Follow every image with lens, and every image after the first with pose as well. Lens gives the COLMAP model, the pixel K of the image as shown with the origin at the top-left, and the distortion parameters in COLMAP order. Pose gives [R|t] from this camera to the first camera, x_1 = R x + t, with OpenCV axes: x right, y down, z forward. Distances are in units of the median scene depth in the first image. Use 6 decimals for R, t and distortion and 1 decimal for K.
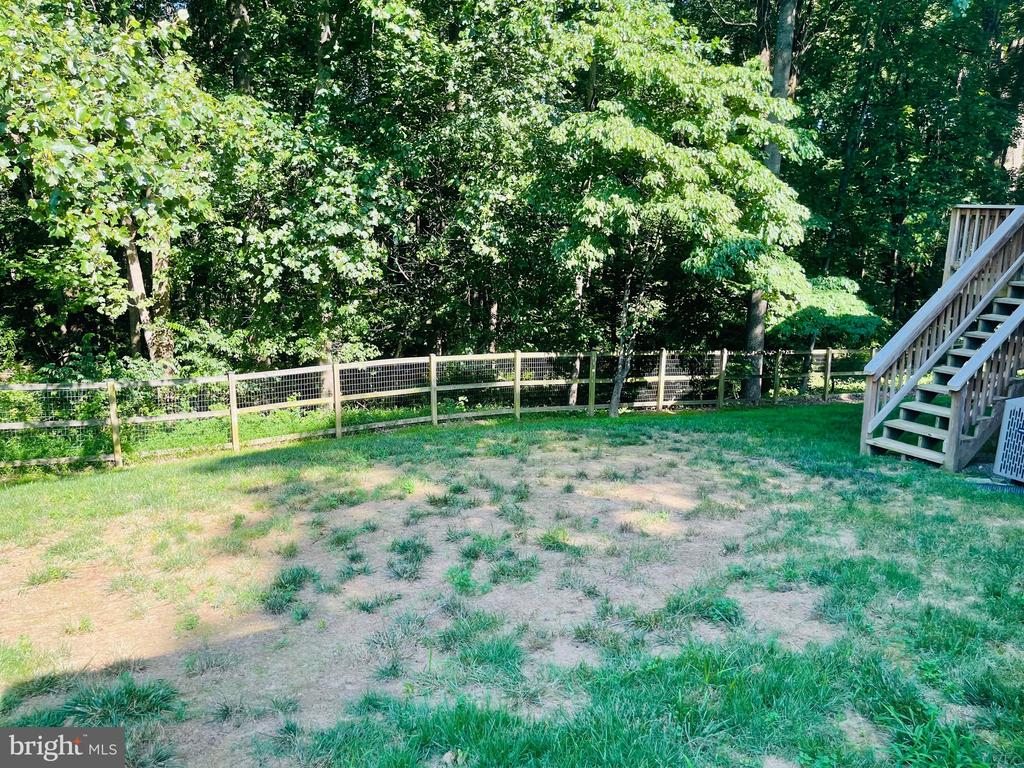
lens RADIAL K [[748.4, 0, 512.0], [0, 748.4, 384.0], [0, 0, 1]] dist [0.054318, -0.070239]
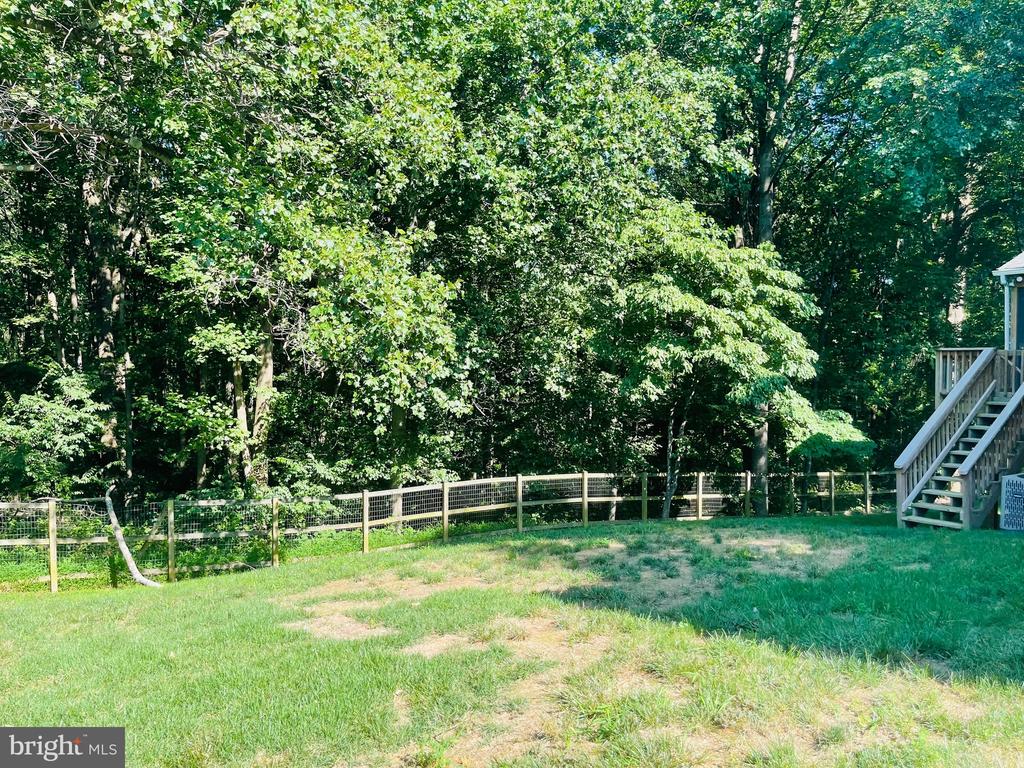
lens RADIAL K [[786.3, 0, 512.0], [0, 786.3, 384.0], [0, 0, 1]] dist [0.061176, 0.001758]
pose [[0.997393, -0.015167, 0.070554, -0.222815], [0.028402, 0.981266, -0.190555, 0.062682], [-0.066342, 0.192062, 0.979138, -0.278975]]
